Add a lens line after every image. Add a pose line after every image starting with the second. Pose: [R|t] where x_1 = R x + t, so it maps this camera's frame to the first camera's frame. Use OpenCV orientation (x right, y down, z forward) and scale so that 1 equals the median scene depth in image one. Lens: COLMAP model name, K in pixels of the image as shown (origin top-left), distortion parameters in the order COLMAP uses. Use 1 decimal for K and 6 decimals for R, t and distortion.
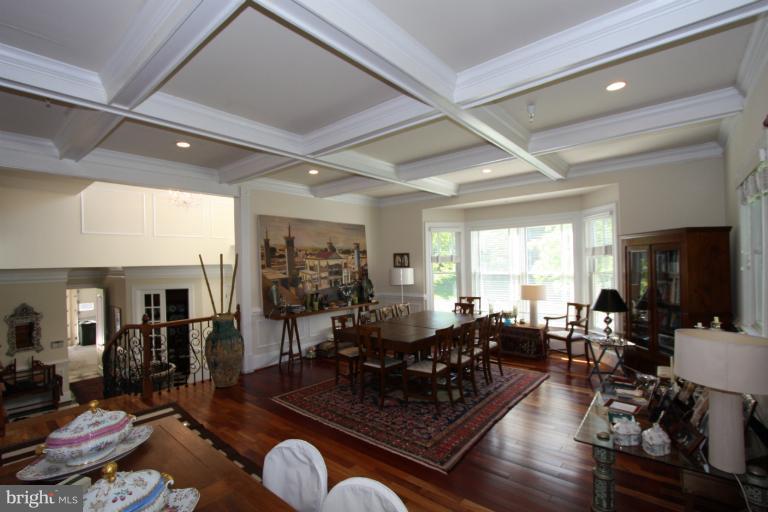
lens RADIAL K [[353.4, 0, 379.7], [0, 353.4, 260.0], [0, 0, 1]] dist [-0.017710, 0.000687]
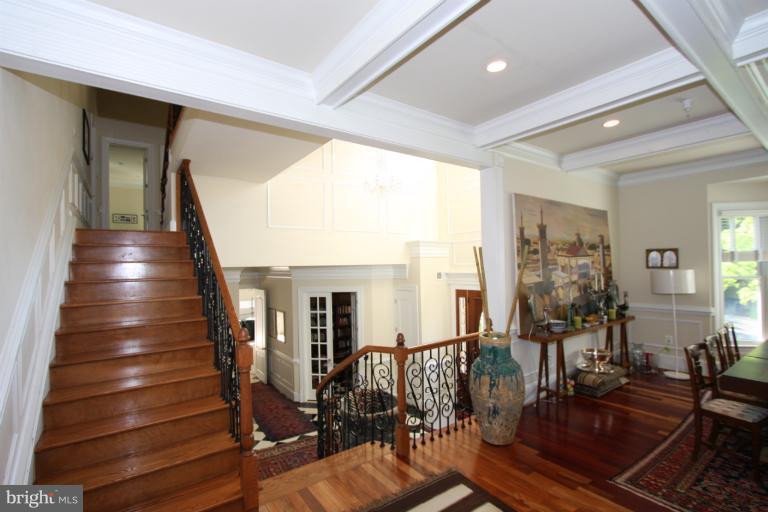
lens RADIAL K [[353.4, 0, 384.1], [0, 353.4, 257.0], [0, 0, 1]] dist [-0.017710, 0.000687]
pose [[0.971063, -0.002641, -0.238807, -0.345821], [-0.000779, 0.999899, -0.014225, 0.008966], [0.238820, 0.013999, 0.970963, 0.201039]]
